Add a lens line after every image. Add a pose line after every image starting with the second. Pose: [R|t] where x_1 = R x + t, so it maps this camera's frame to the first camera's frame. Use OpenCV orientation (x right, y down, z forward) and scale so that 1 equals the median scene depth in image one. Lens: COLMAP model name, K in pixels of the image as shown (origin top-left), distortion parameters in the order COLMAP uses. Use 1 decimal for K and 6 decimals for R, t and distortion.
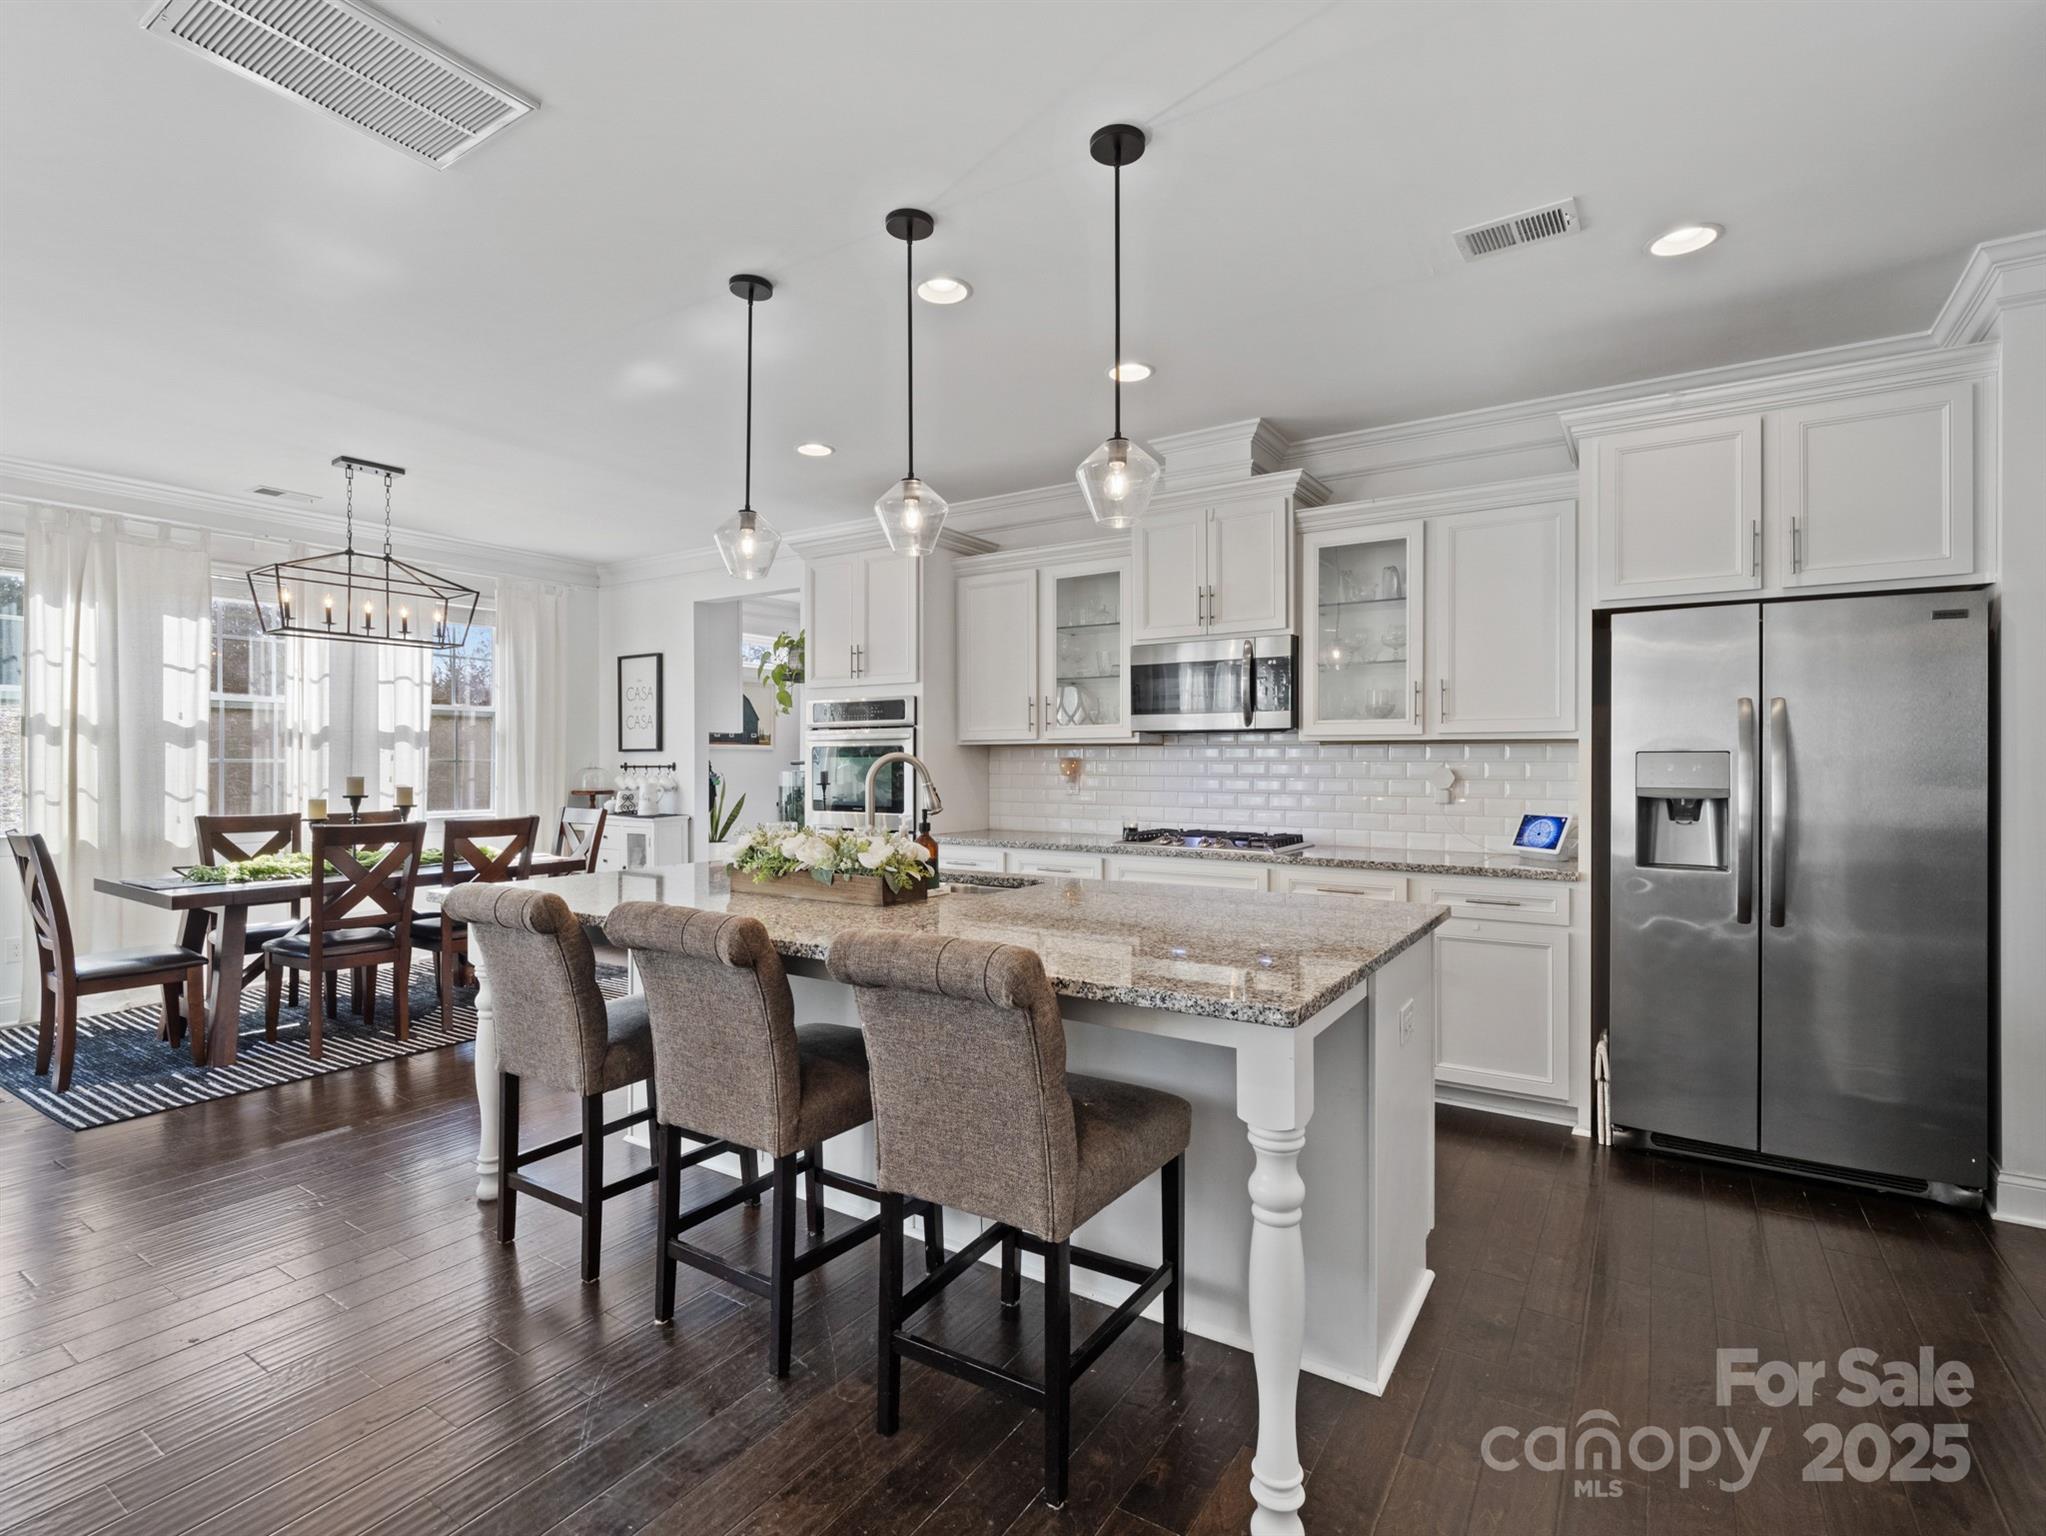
lens RADIAL K [[1000.2, 0, 1026.0], [0, 1000.2, 763.5], [0, 0, 1]] dist [-0.002973, -0.000960]
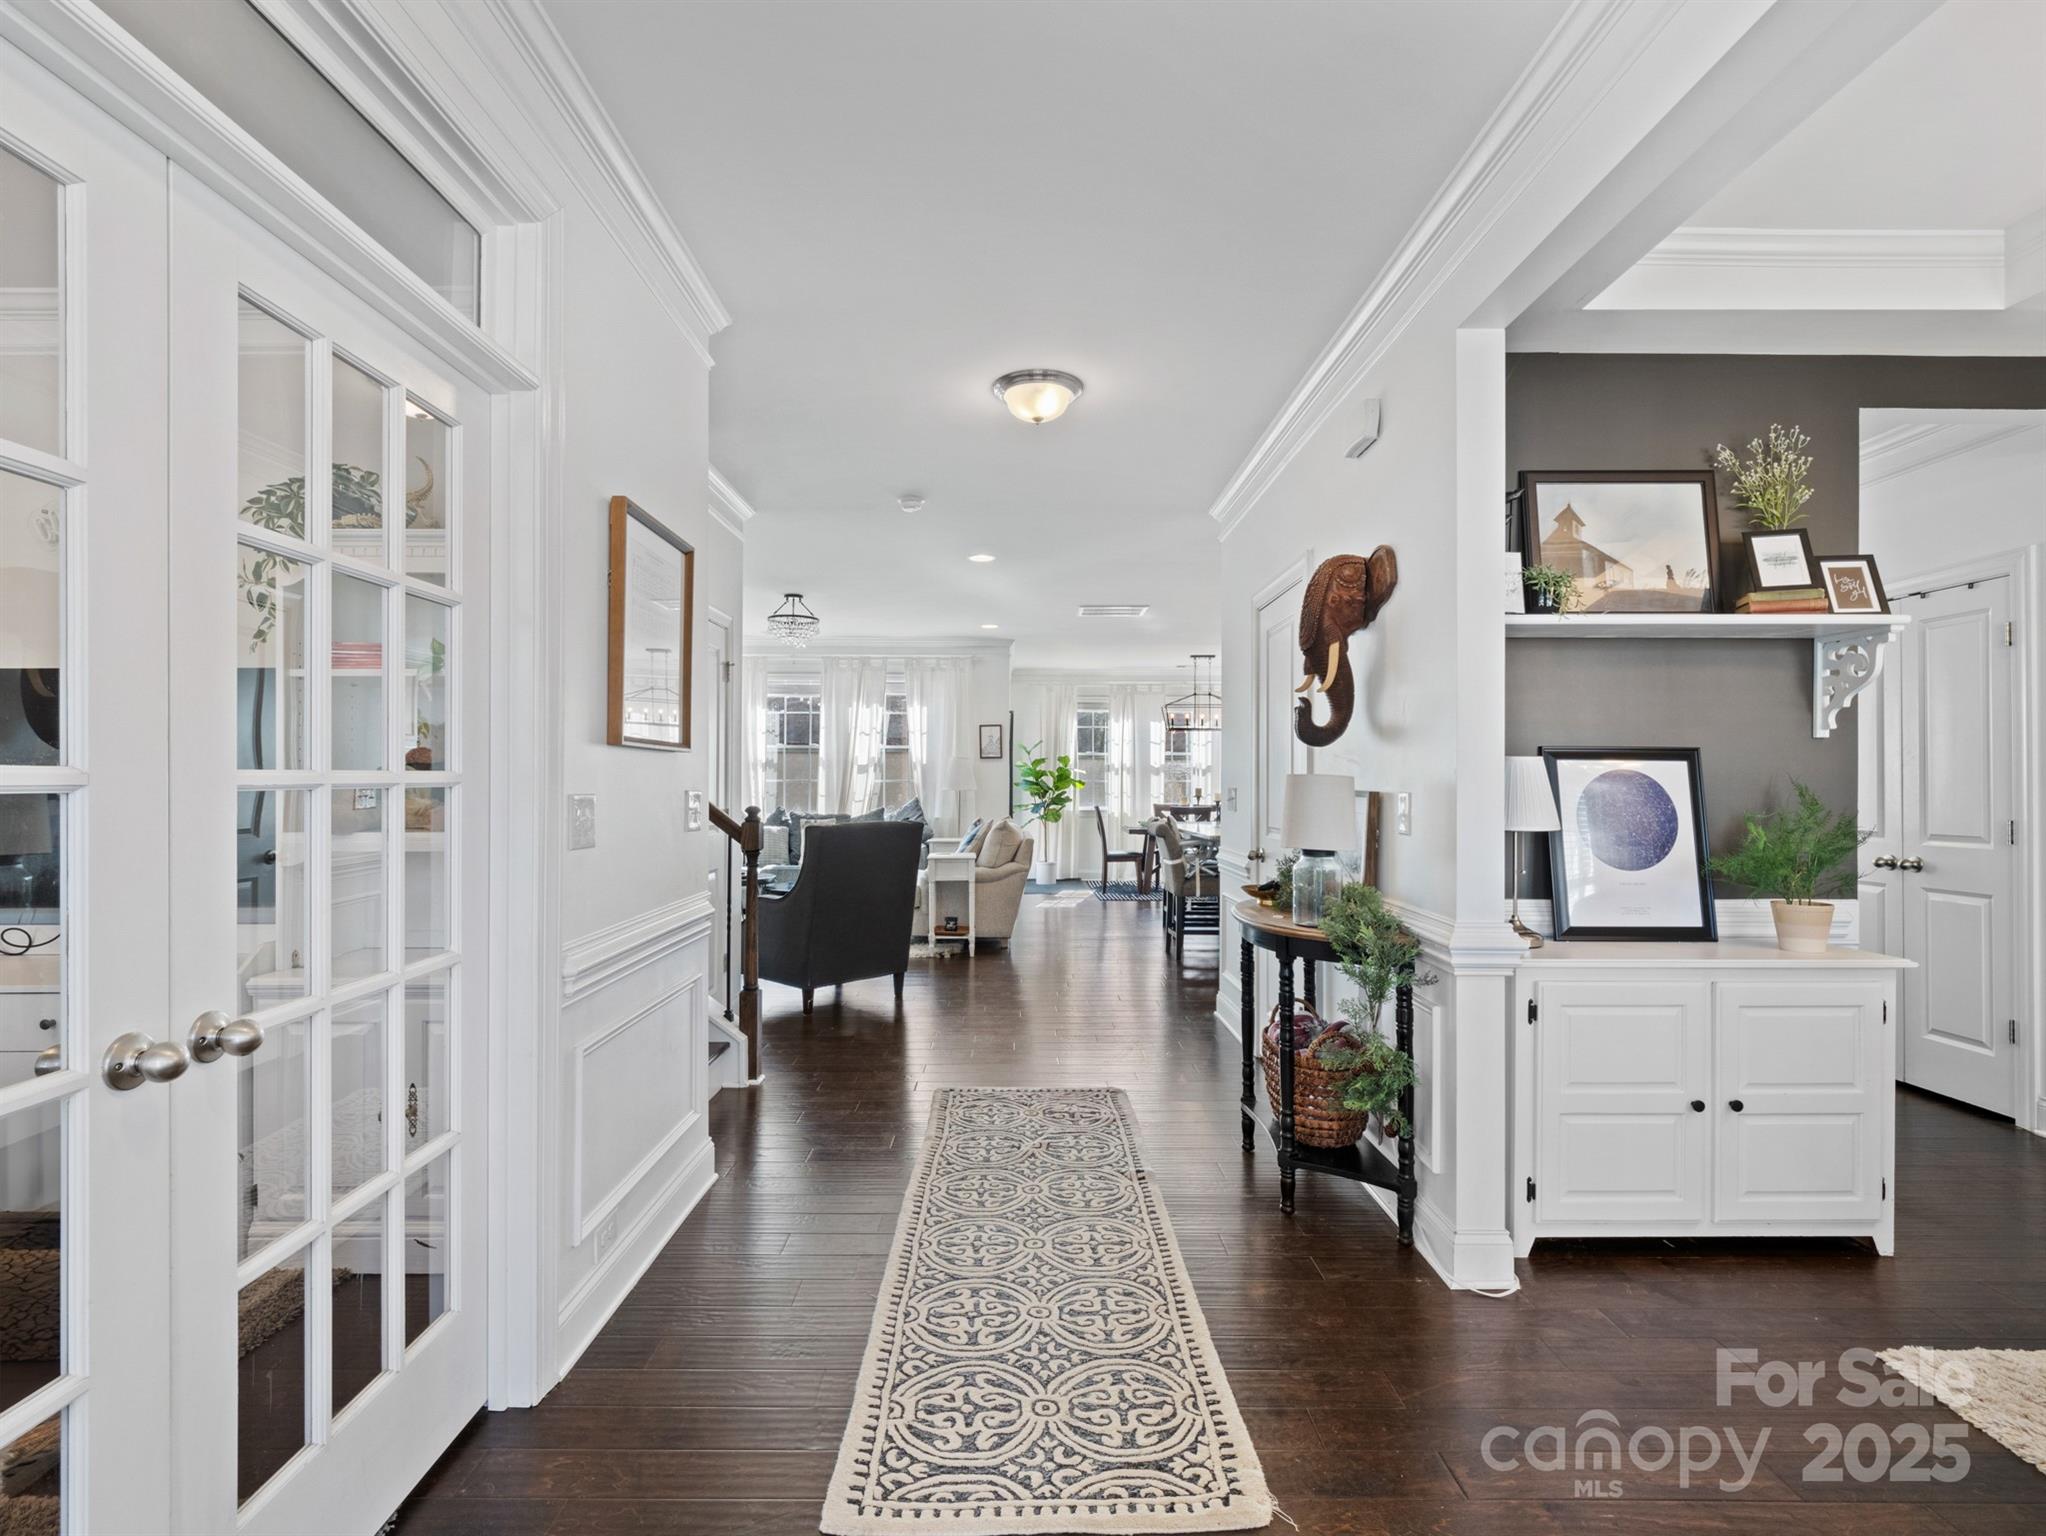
lens RADIAL K [[985.4, 0, 1031.7], [0, 985.4, 779.7], [0, 0, 1]] dist [-0.002950, -0.000262]
pose [[0.554225, -0.000698, -0.832366, 1.034082], [-0.001371, 0.999998, -0.001752, -0.002938], [0.832366, 0.002112, 0.554223, -0.609908]]
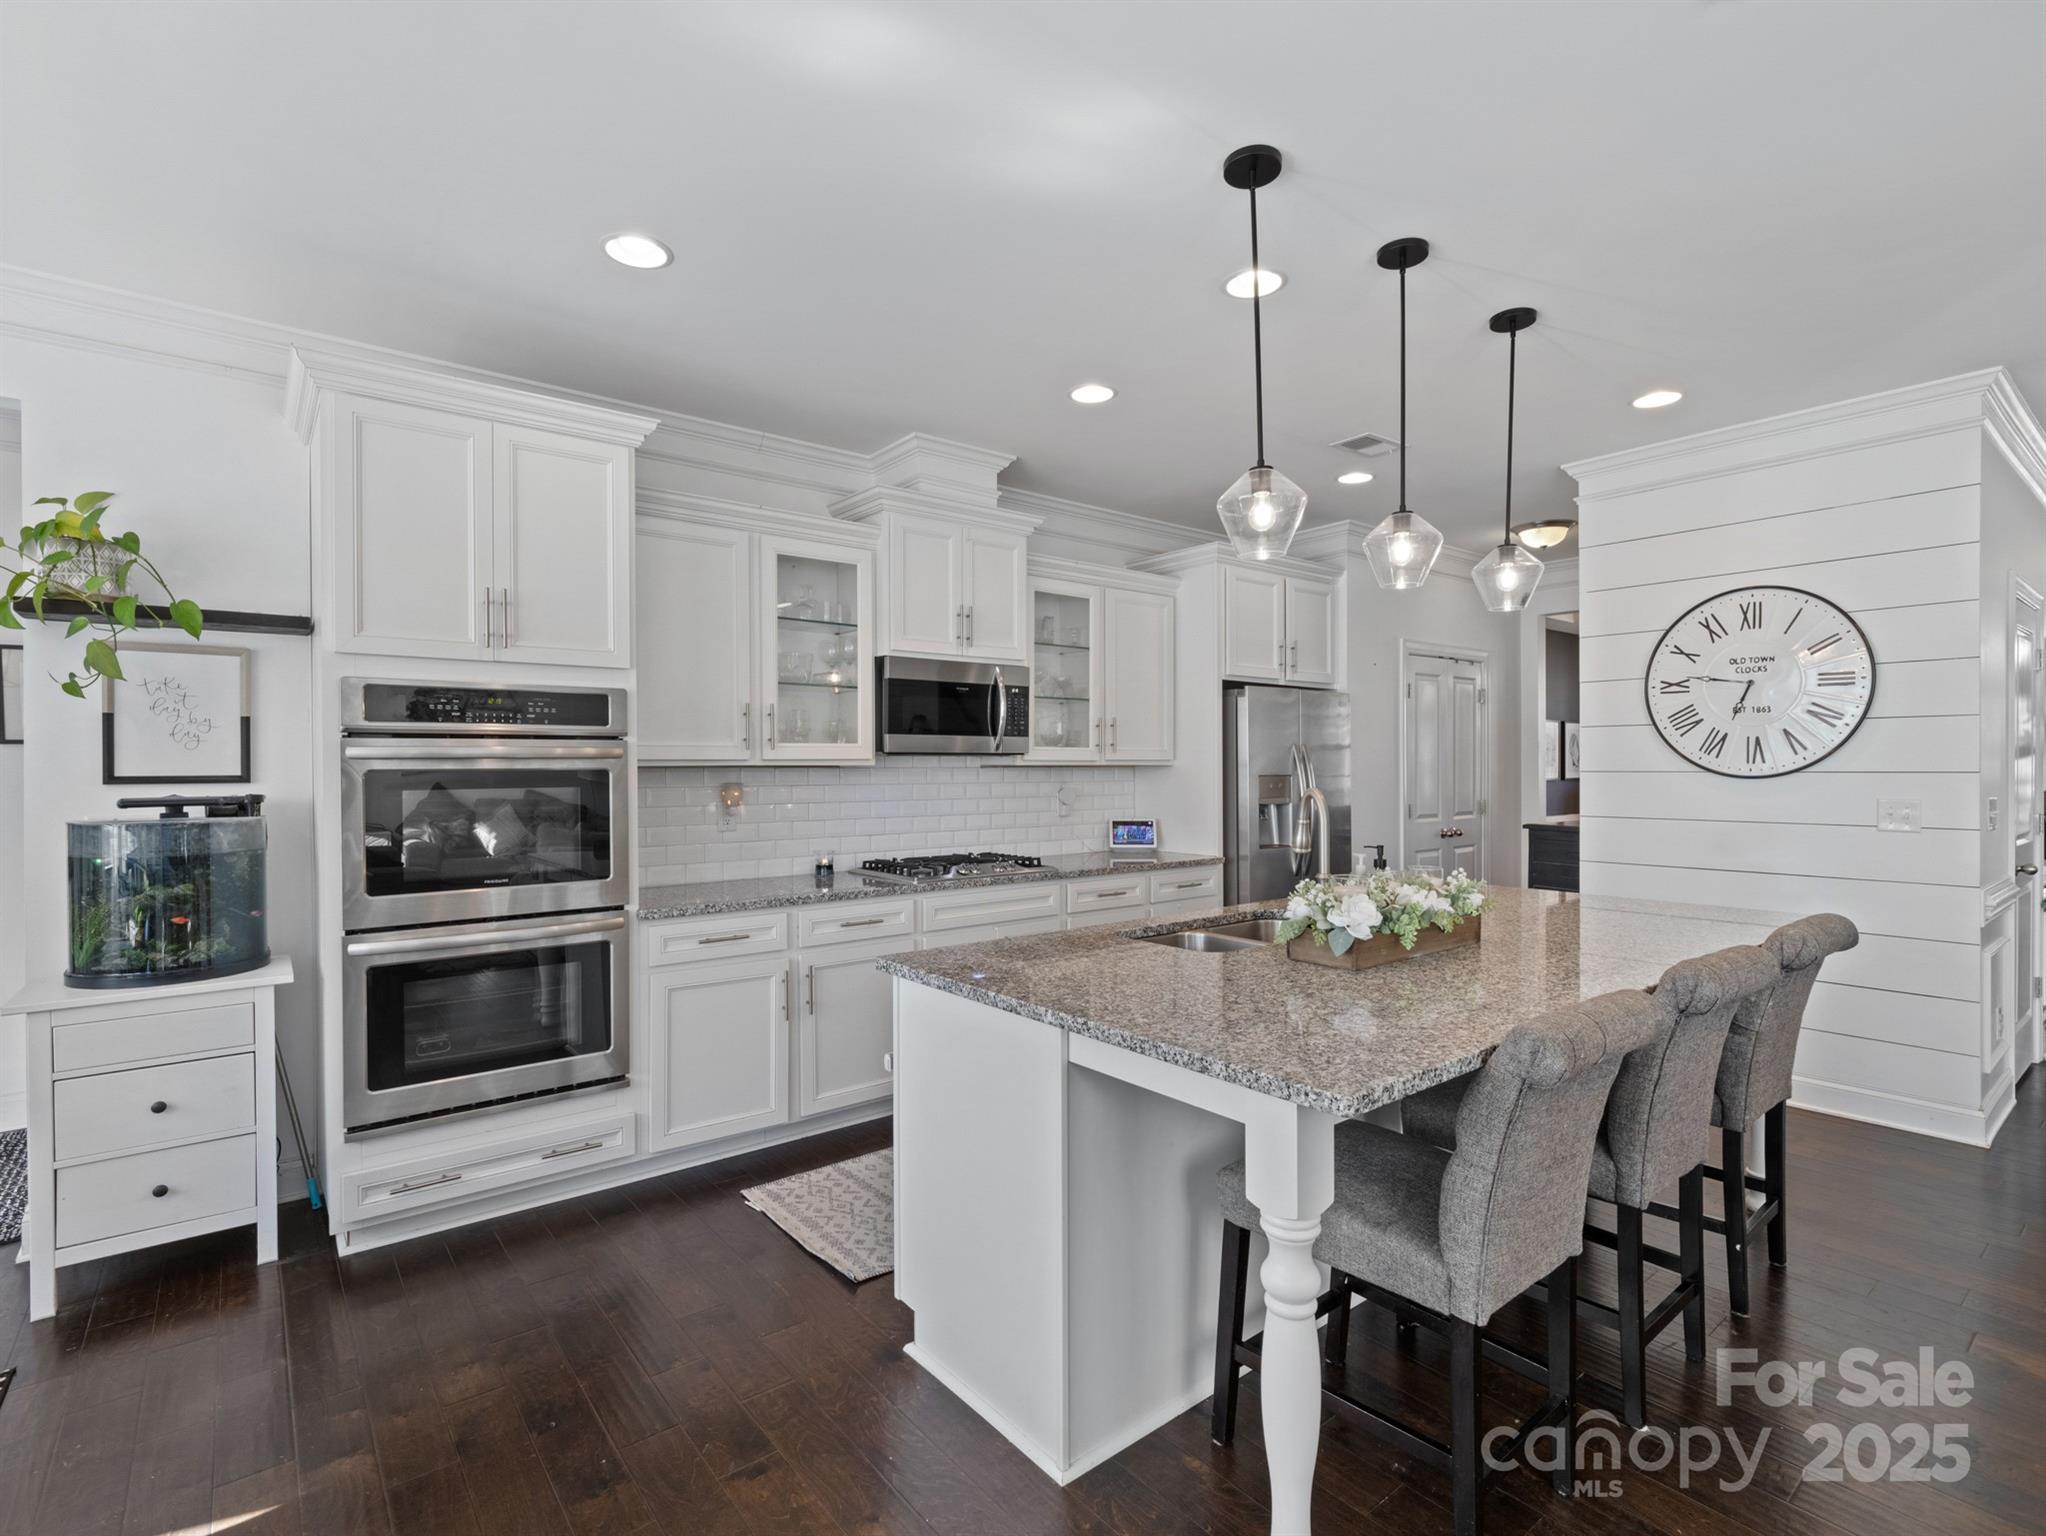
lens RADIAL K [[985.4, 0, 1031.7], [0, 985.4, 779.7], [0, 0, 1]] dist [-0.002950, -0.000262]
pose [[0.300747, -0.014071, 0.953600, -0.643161], [0.005072, 0.999901, 0.013155, -0.018135], [-0.953690, 0.000880, 0.300789, 0.579389]]
